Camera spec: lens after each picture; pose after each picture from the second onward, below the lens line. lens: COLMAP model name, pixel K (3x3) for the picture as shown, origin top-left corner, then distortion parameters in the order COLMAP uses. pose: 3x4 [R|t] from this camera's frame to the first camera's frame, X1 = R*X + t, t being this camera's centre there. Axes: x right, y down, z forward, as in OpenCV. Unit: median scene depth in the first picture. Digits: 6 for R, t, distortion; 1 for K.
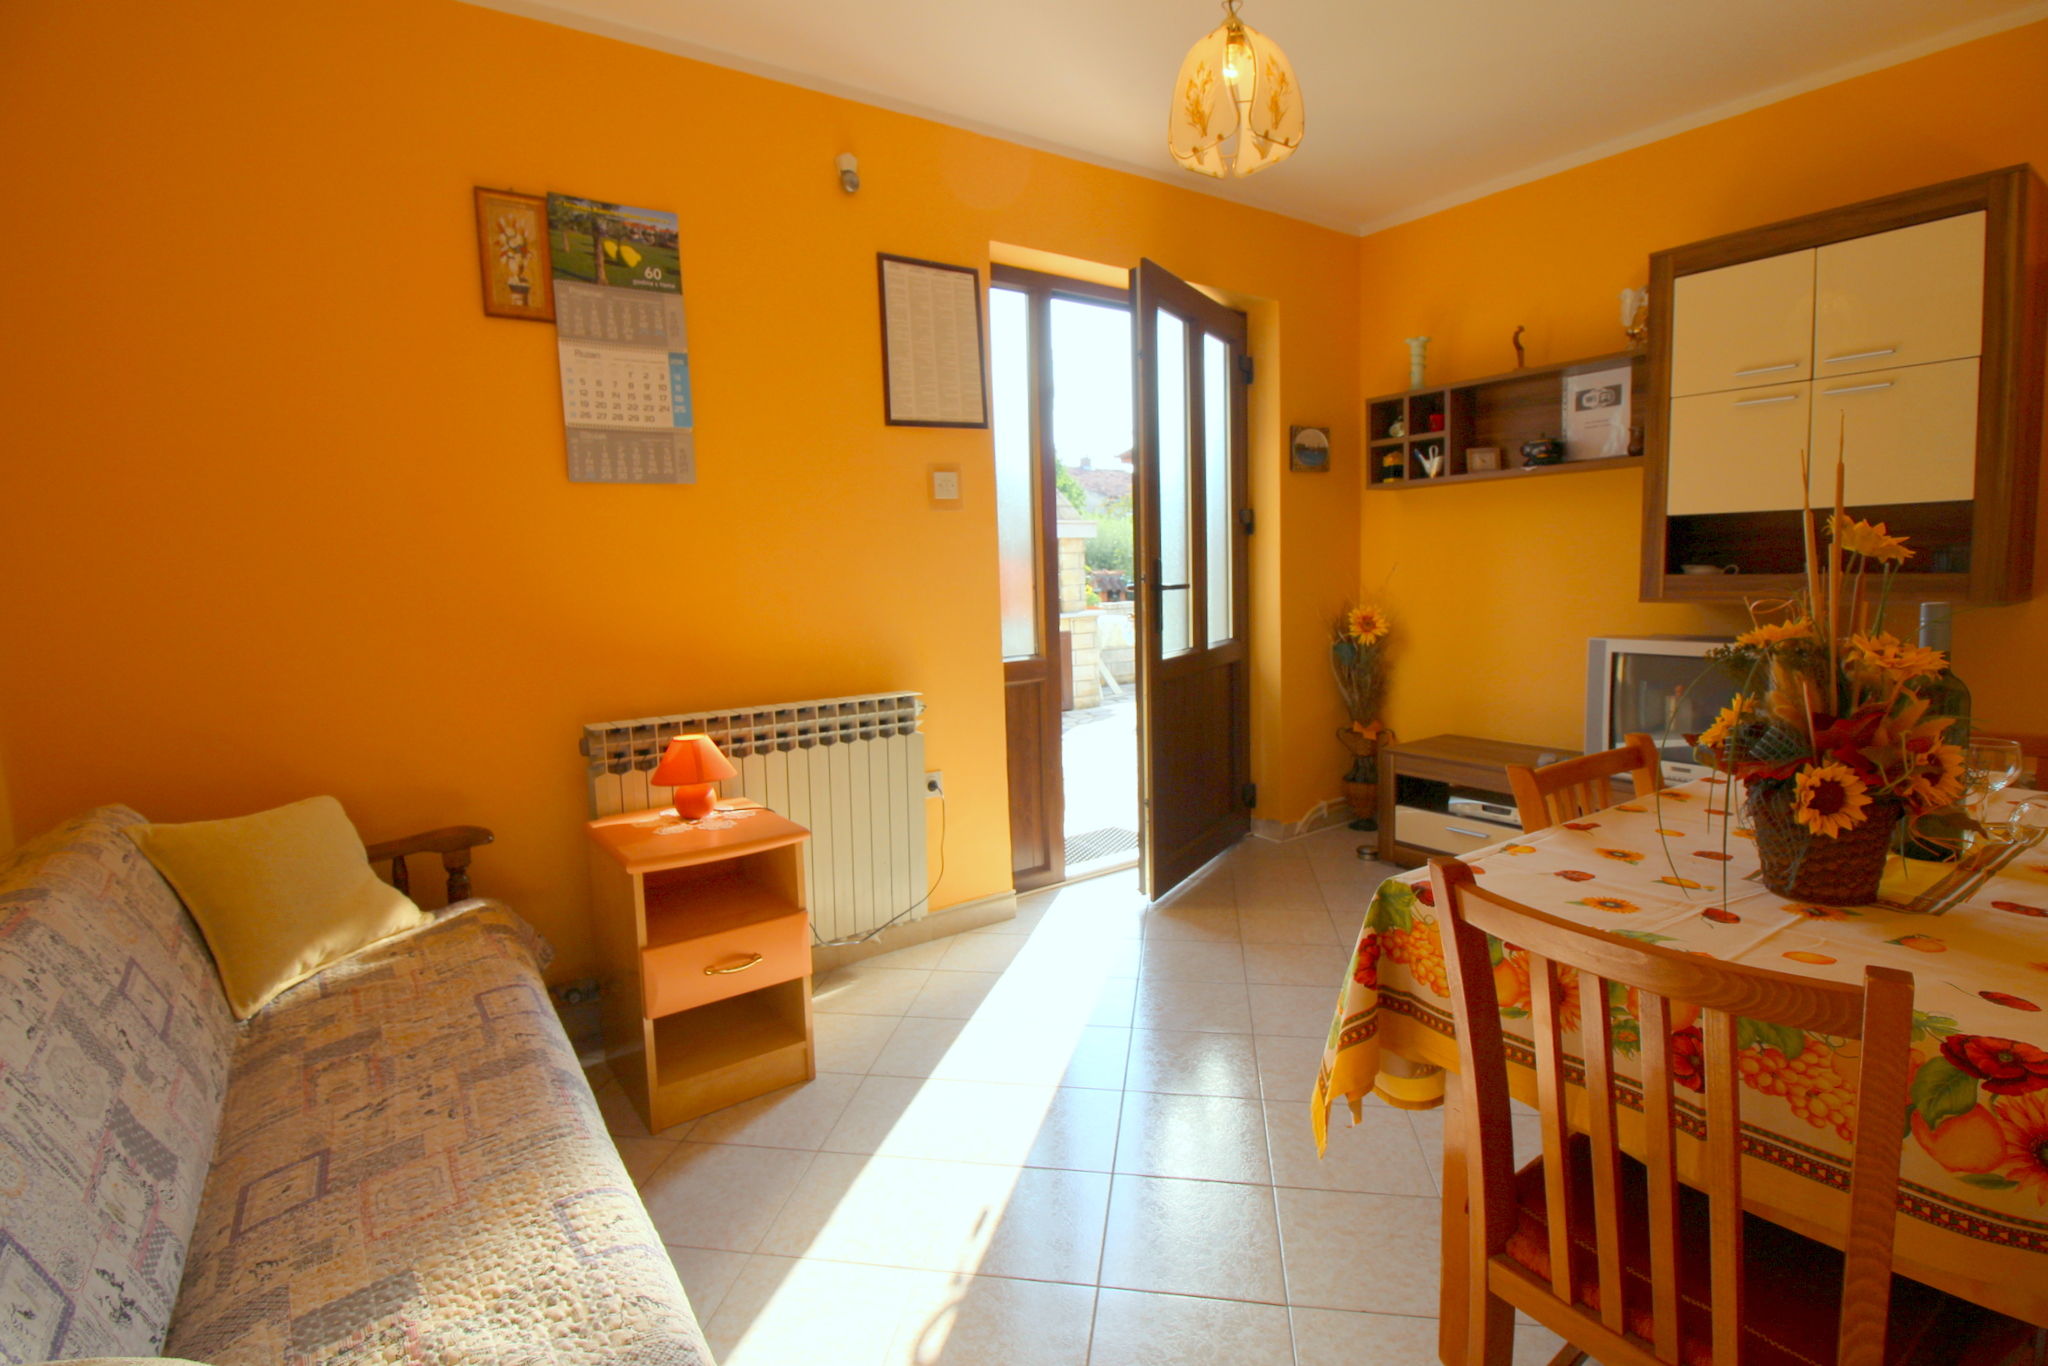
lens RADIAL K [[966.0, 0, 1023.4], [0, 966.0, 676.7], [0, 0, 1]] dist [-0.004192, -0.000396]
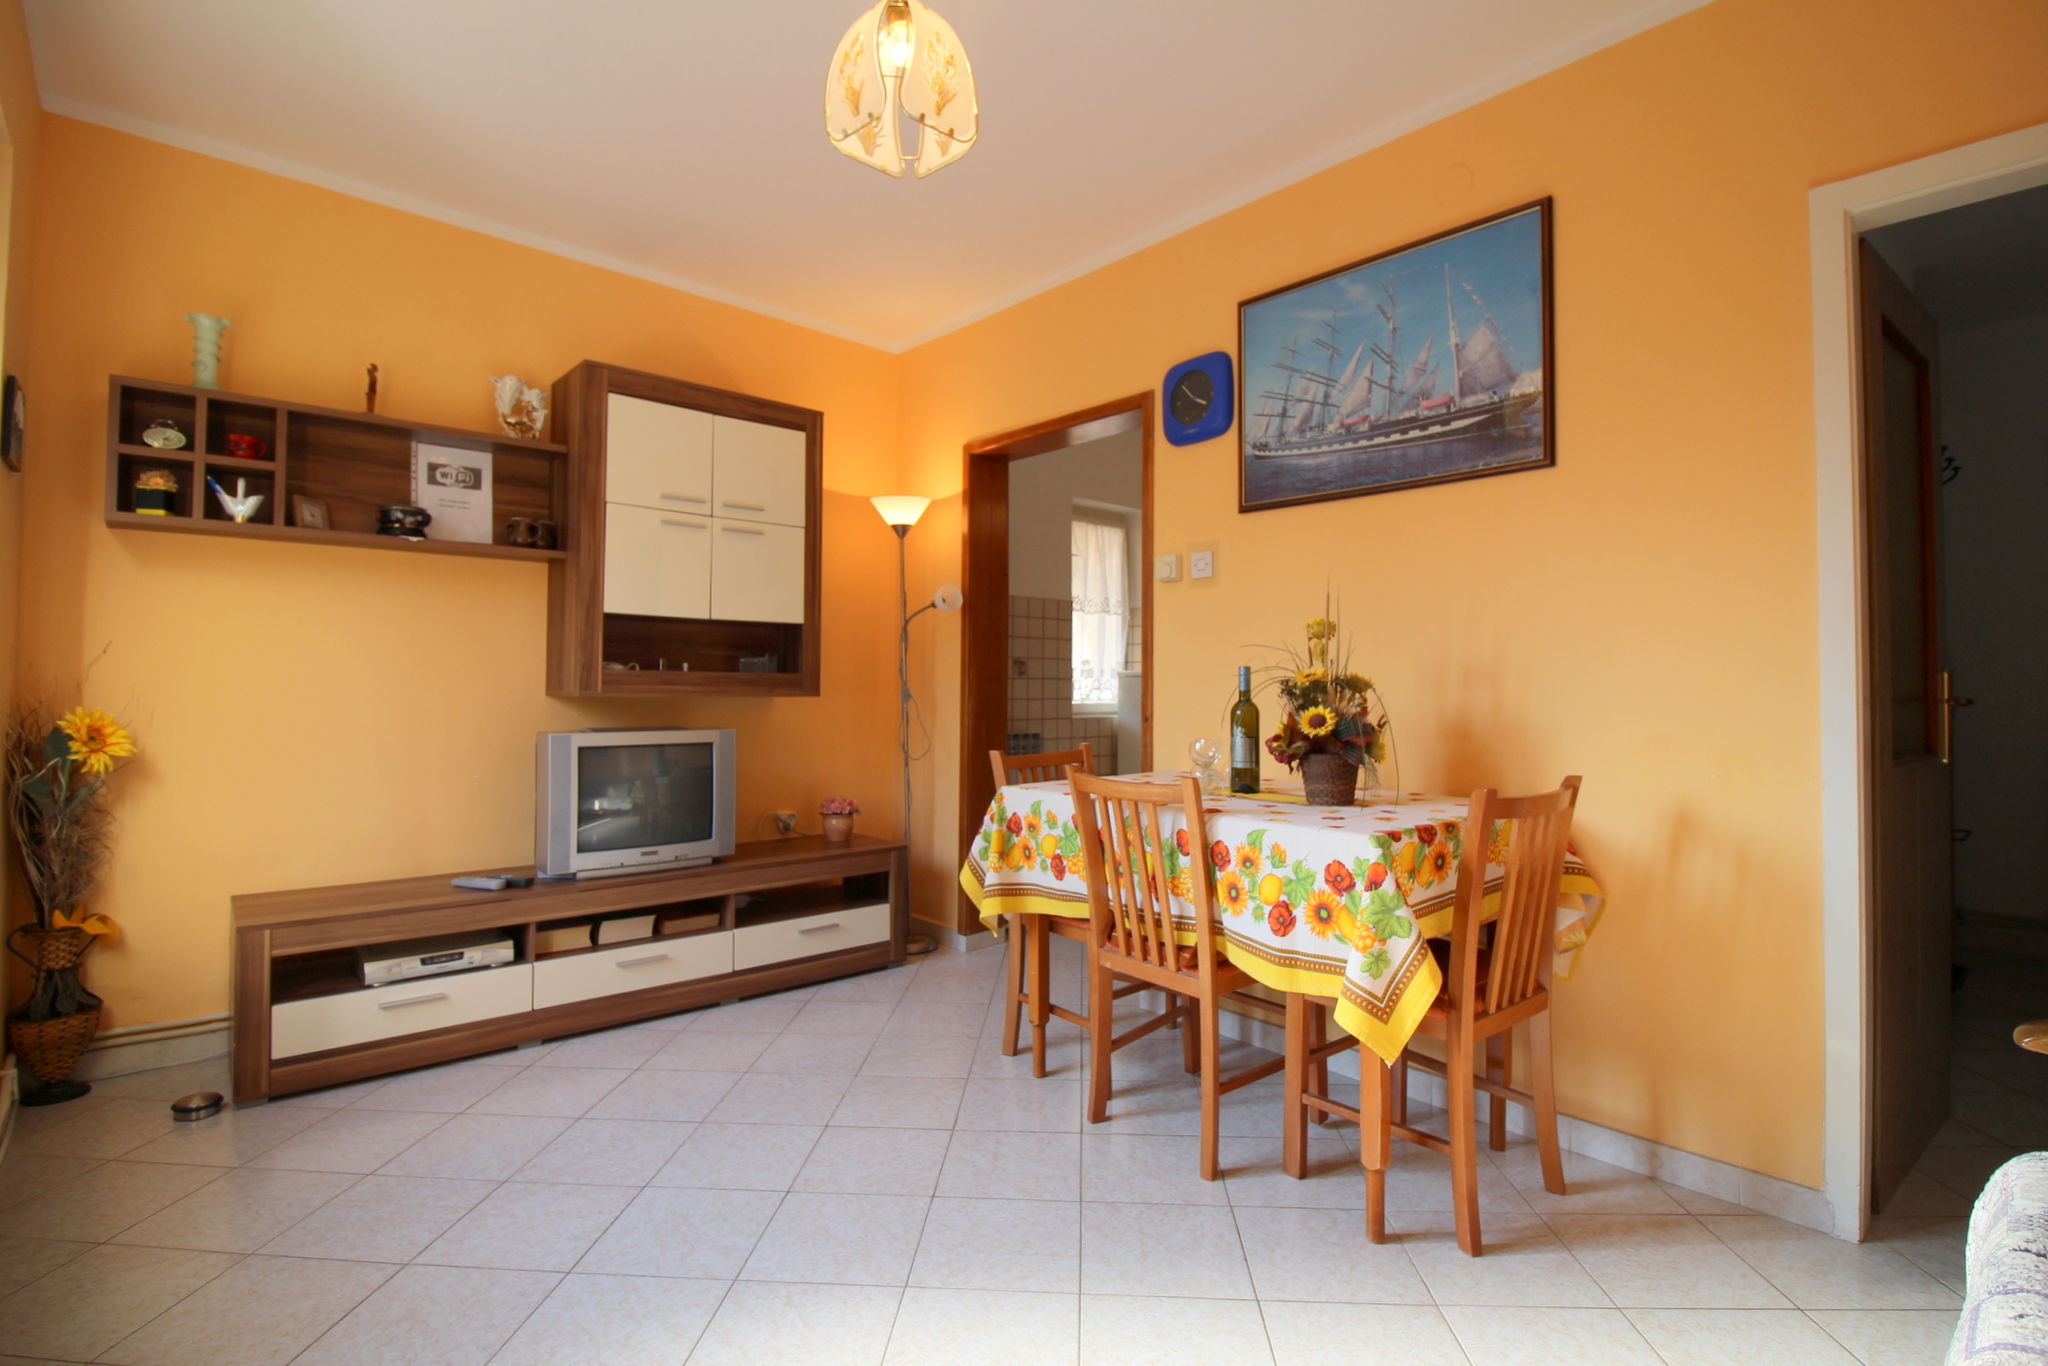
lens RADIAL K [[966.0, 0, 1082.8], [0, 966.0, 672.7], [0, 0, 1]] dist [-0.004192, -0.000396]
pose [[-0.125290, 0.046010, 0.991053, -0.573677], [0.107410, 0.993682, -0.032553, -0.019672], [-0.986289, 0.102371, -0.129441, 0.865211]]
